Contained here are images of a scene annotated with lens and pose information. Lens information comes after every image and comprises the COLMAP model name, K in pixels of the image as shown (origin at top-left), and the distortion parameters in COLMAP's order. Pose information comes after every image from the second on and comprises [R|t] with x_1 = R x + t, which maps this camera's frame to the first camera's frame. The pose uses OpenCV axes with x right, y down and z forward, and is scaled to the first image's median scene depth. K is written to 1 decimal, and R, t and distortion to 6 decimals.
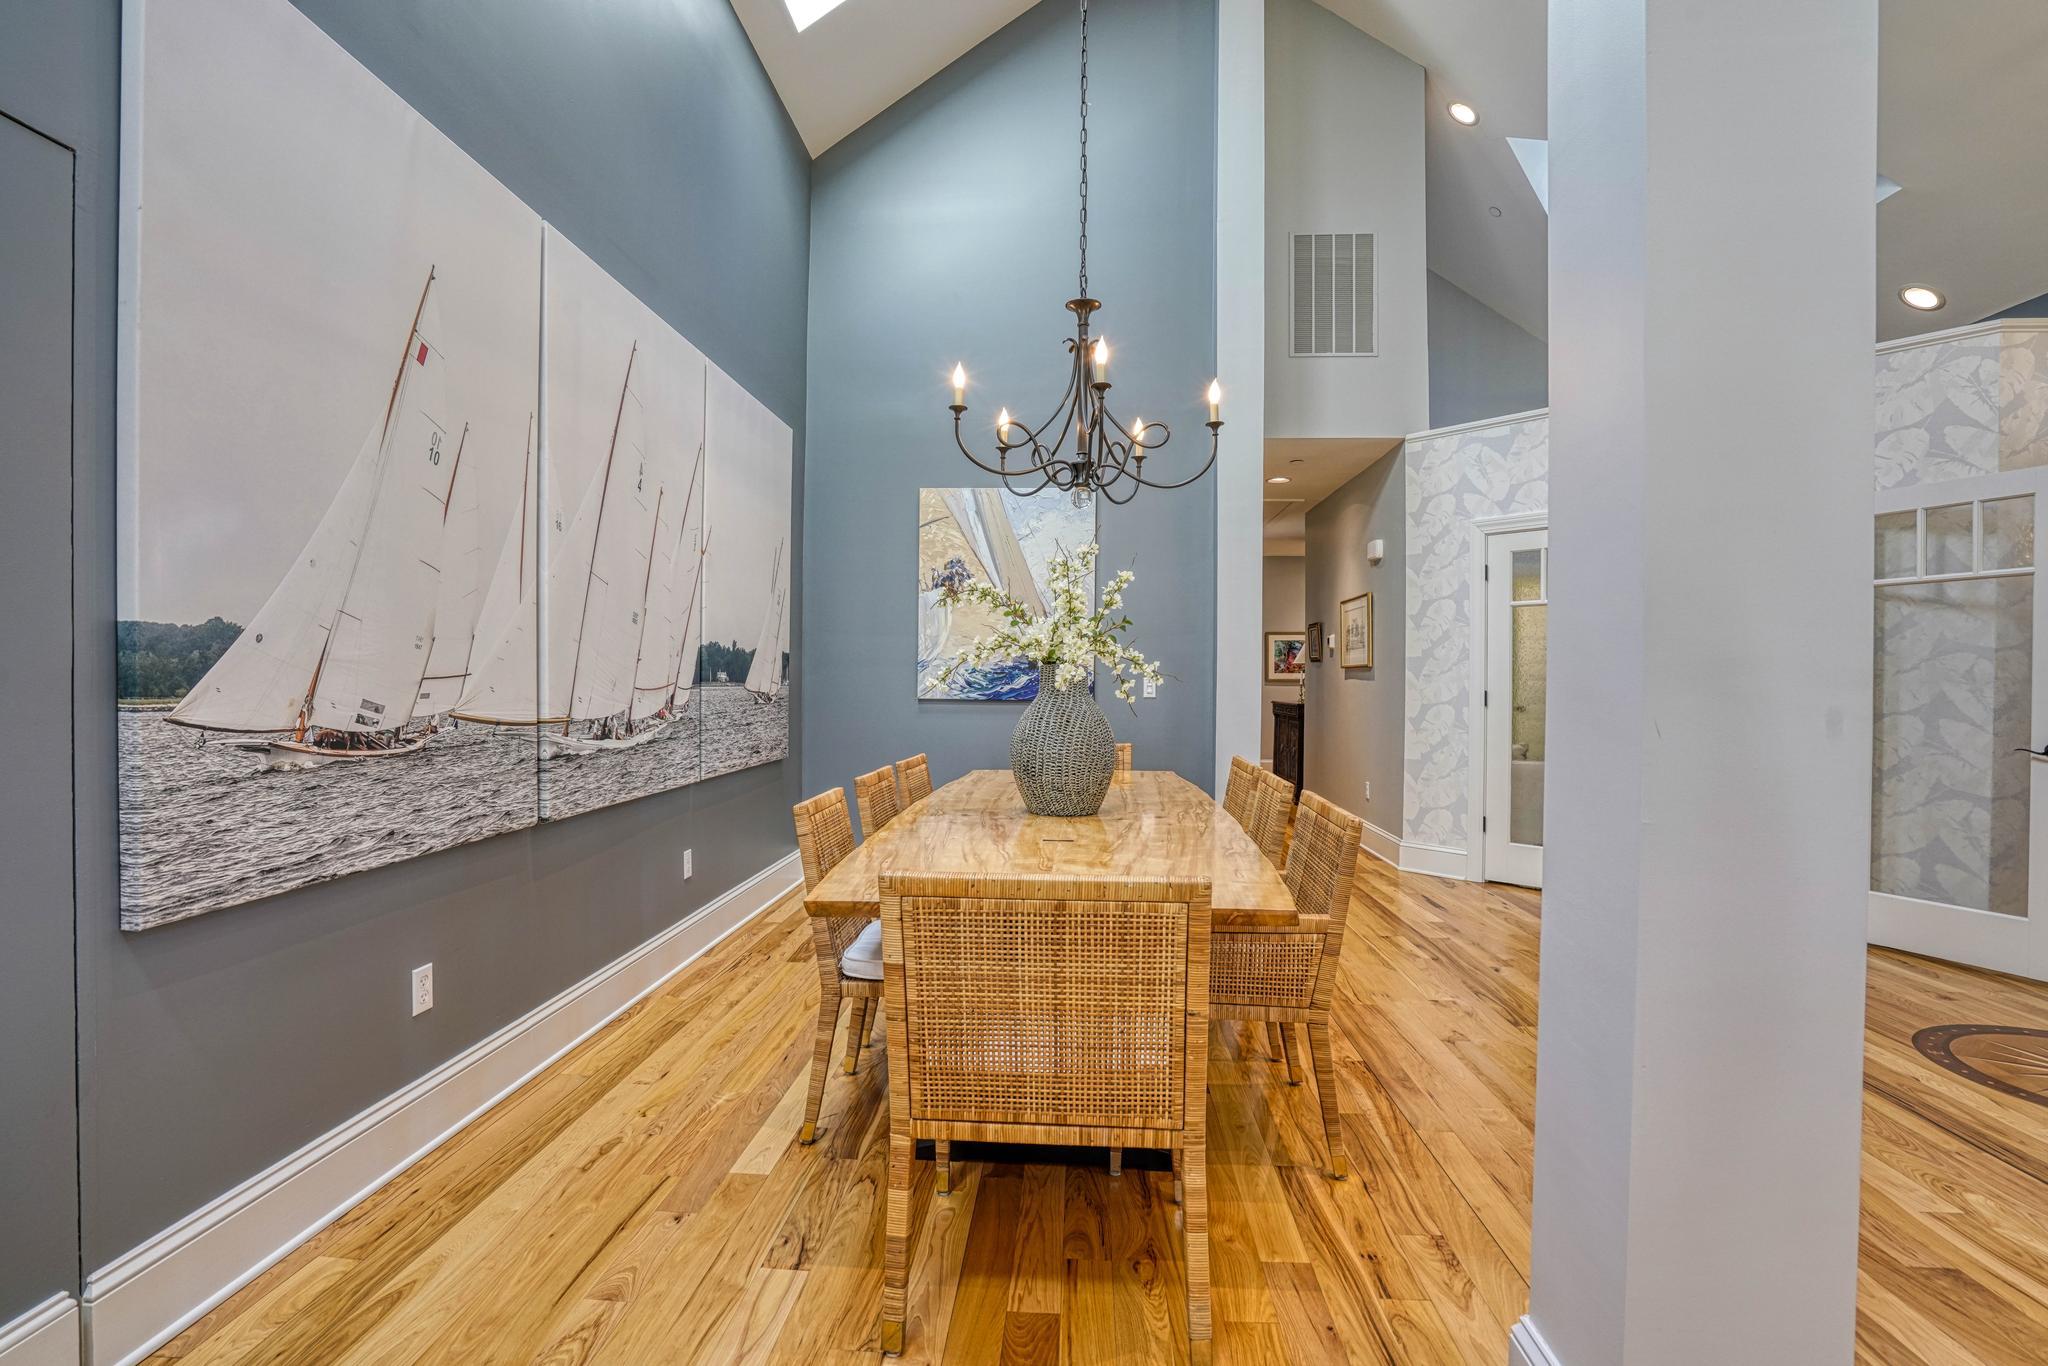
lens RADIAL K [[958.2, 0, 1003.4], [0, 958.2, 680.9], [0, 0, 1]] dist [-0.040936, 0.009403]
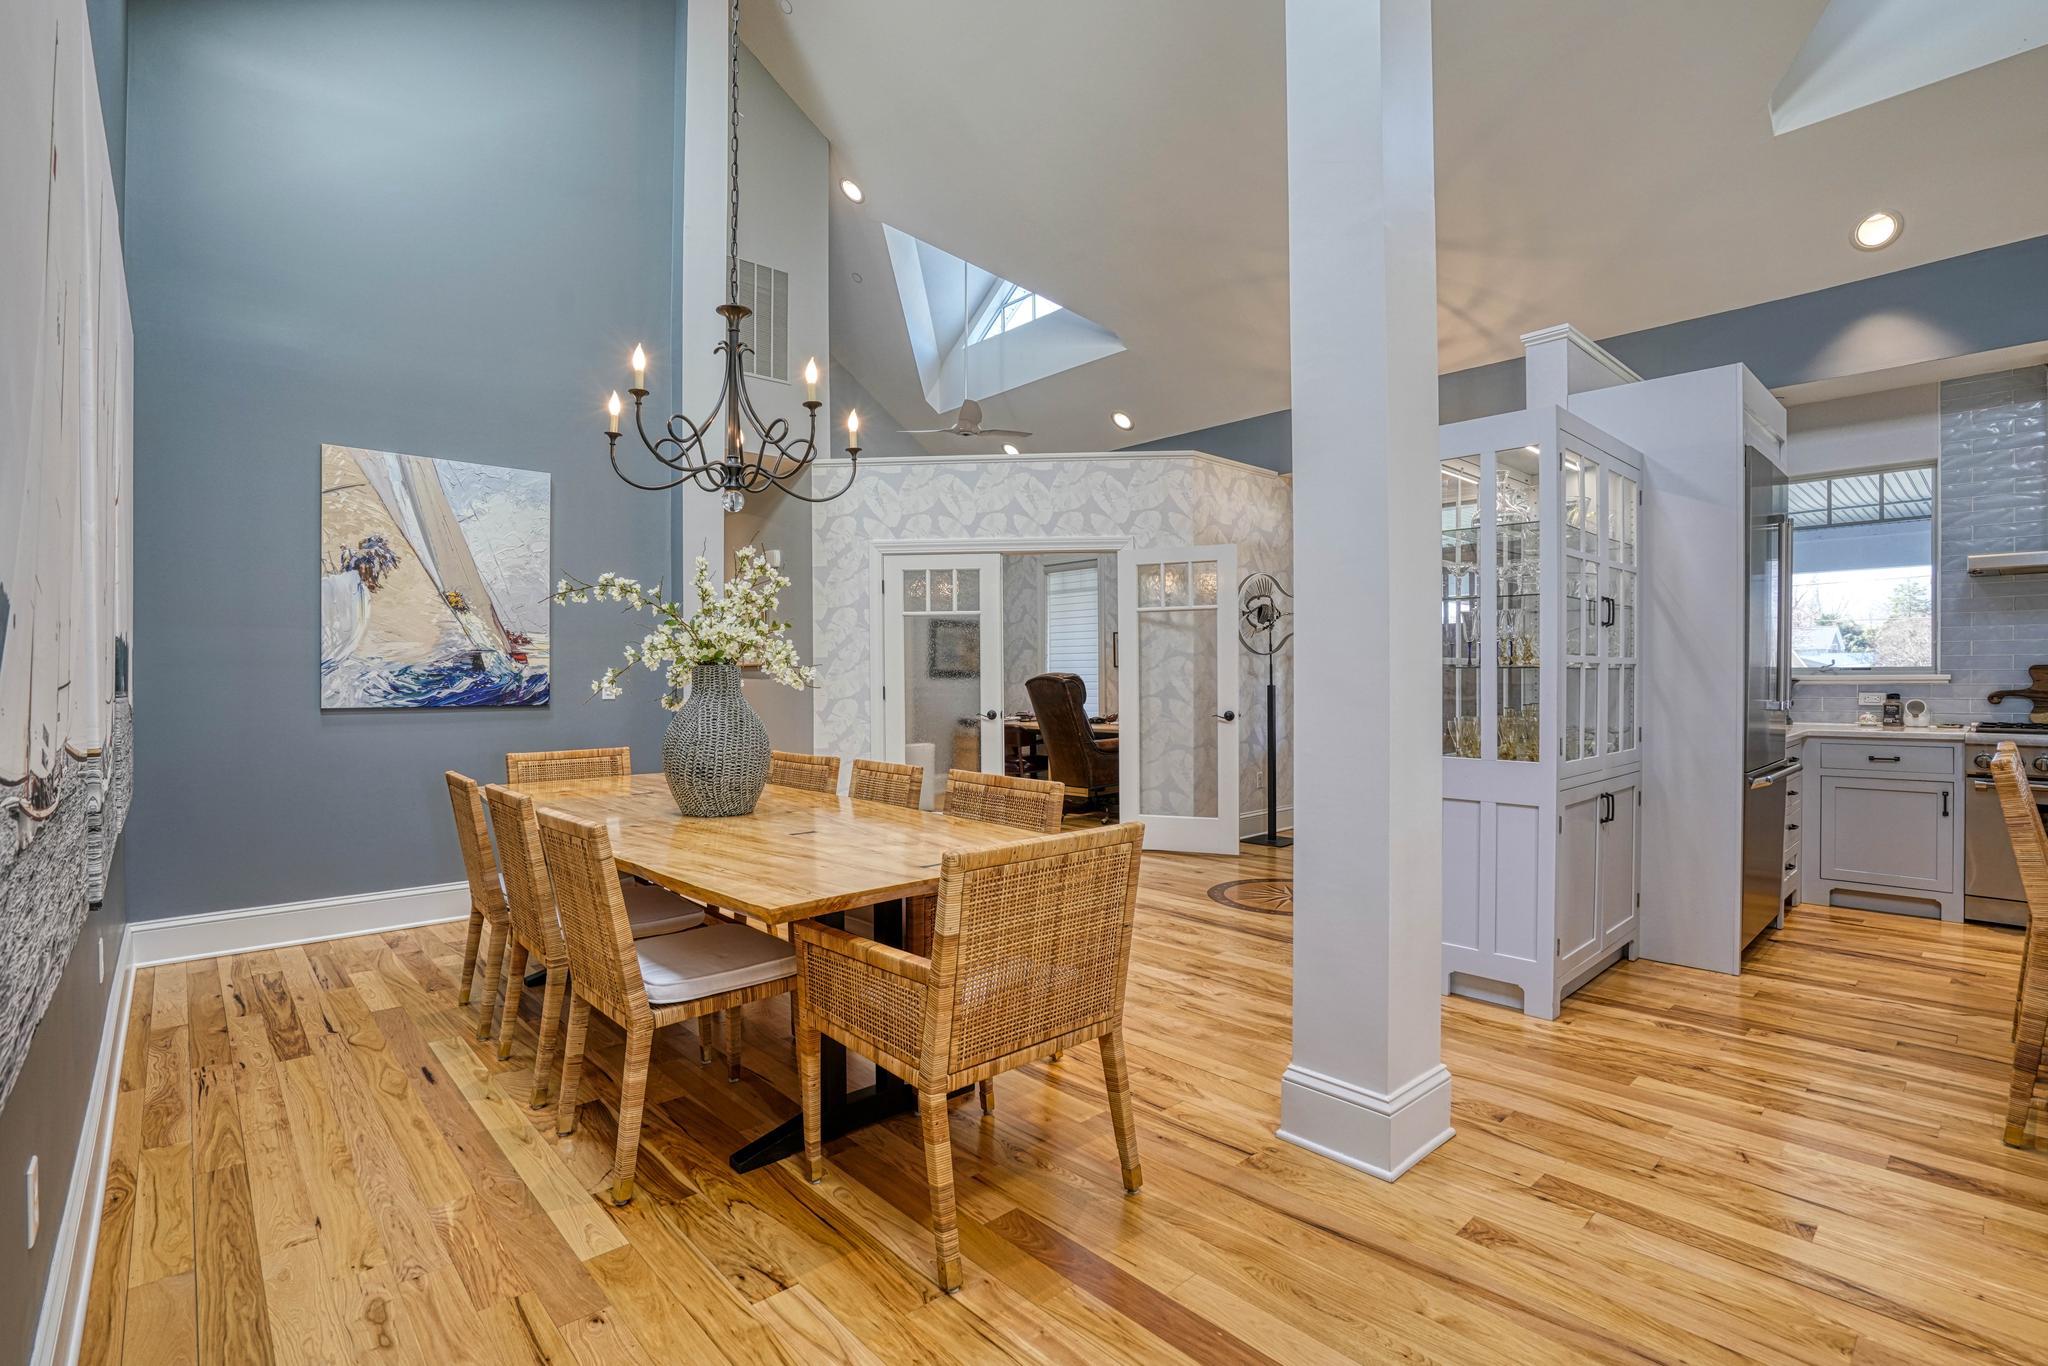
lens RADIAL K [[958.2, 0, 991.6], [0, 958.2, 683.3], [0, 0, 1]] dist [-0.040936, 0.009403]
pose [[0.699065, -0.015243, 0.714896, -0.324130], [0.013512, 0.999876, 0.008106, -0.001455], [-0.714931, 0.003993, 0.699184, 0.072193]]
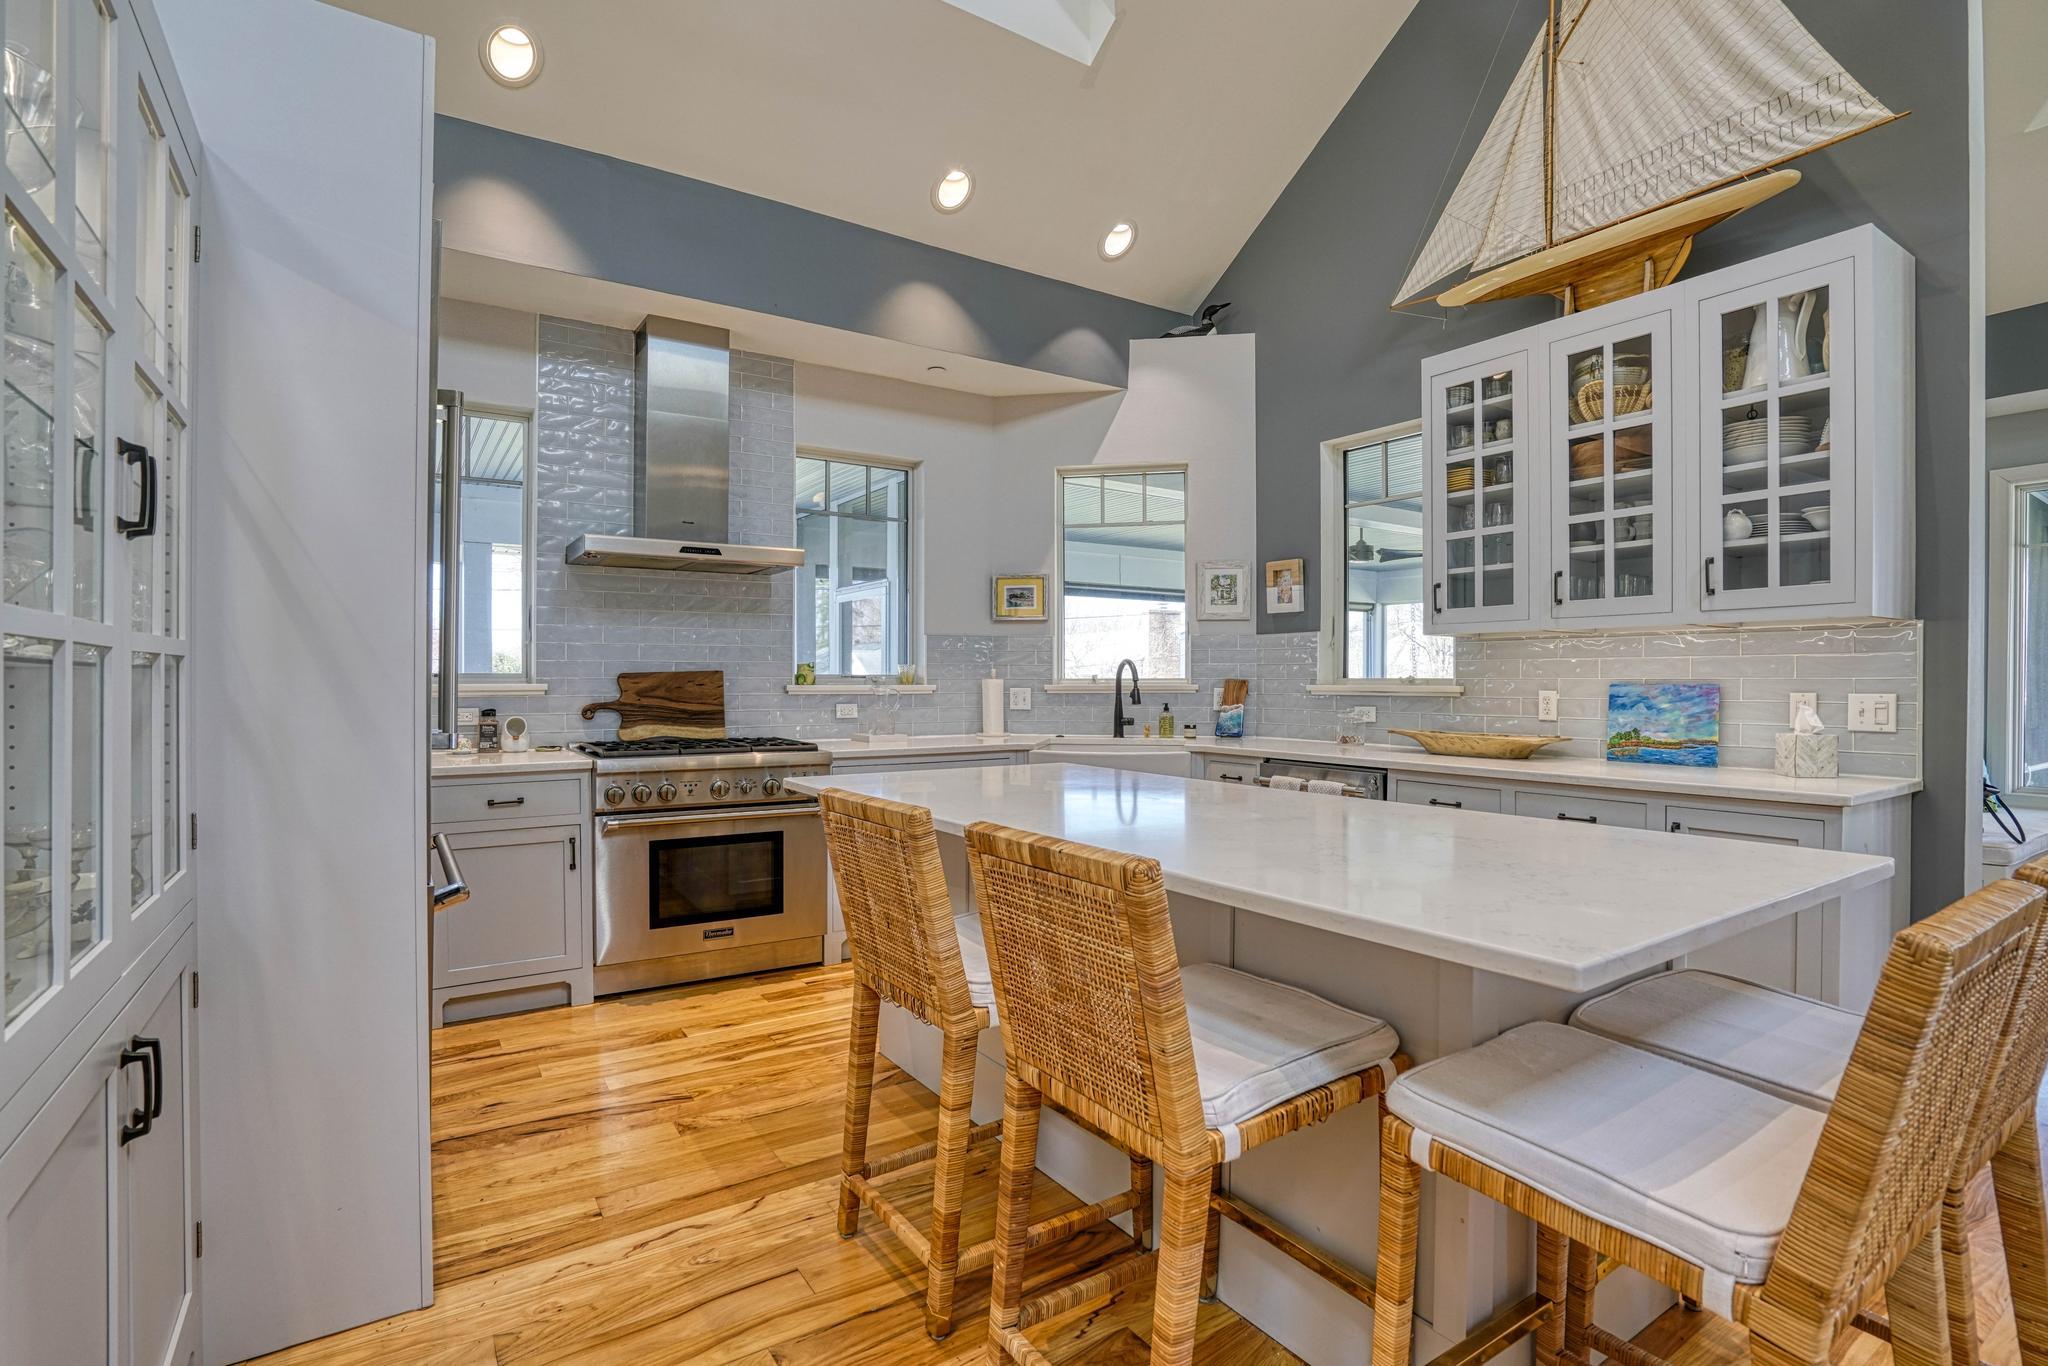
lens RADIAL K [[958.2, 0, 1041.3], [0, 958.2, 685.8], [0, 0, 1]] dist [-0.040936, 0.009403]
pose [[-0.628126, -0.012469, 0.778012, 0.255763], [-0.002543, 0.999899, 0.013971, 0.000394], [-0.778108, 0.006797, -0.628094, 0.223856]]
